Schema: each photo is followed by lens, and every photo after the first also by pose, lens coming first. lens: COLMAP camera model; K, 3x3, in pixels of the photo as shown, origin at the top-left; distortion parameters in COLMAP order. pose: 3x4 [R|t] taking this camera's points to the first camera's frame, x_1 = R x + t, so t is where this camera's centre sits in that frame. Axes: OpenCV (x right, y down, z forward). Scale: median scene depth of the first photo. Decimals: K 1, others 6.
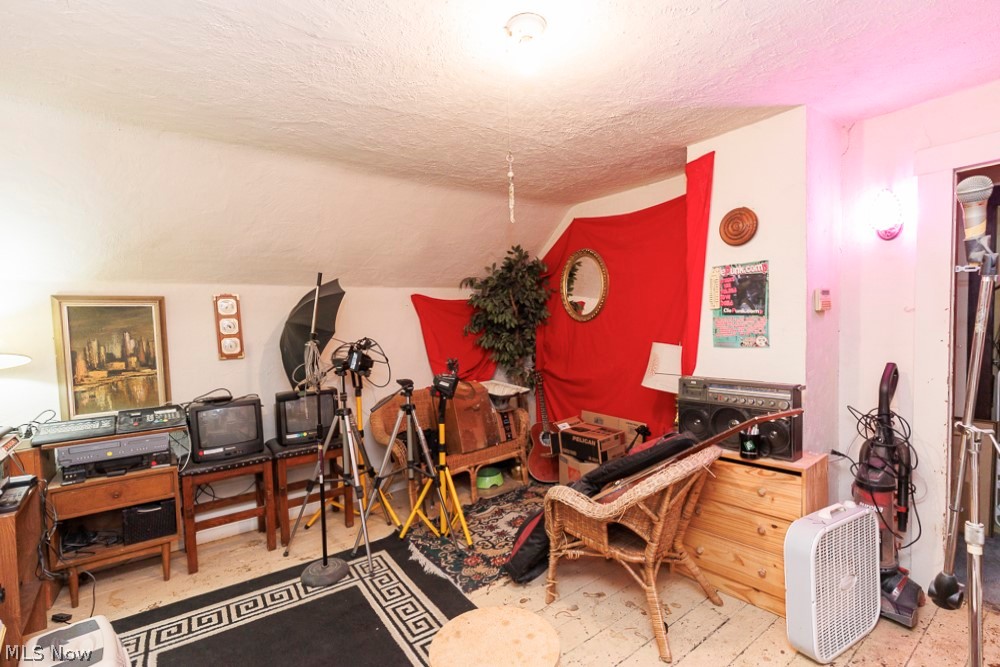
lens RADIAL K [[446.0, 0, 509.7], [0, 446.0, 342.0], [0, 0, 1]] dist [-0.002265, -0.000302]
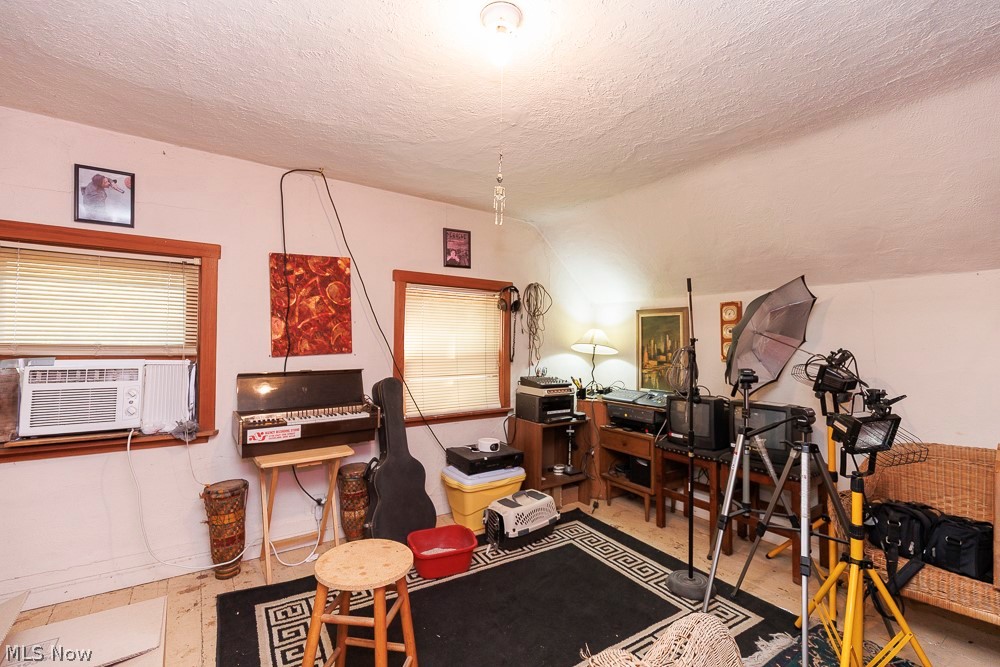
lens RADIAL K [[446.0, 0, 508.4], [0, 446.0, 329.8], [0, 0, 1]] dist [-0.002265, -0.000302]
pose [[-0.048366, 0.010527, -0.998774, 0.541997], [-0.047342, 0.998796, 0.012820, -0.031476], [0.997707, 0.047904, -0.047809, 0.591964]]
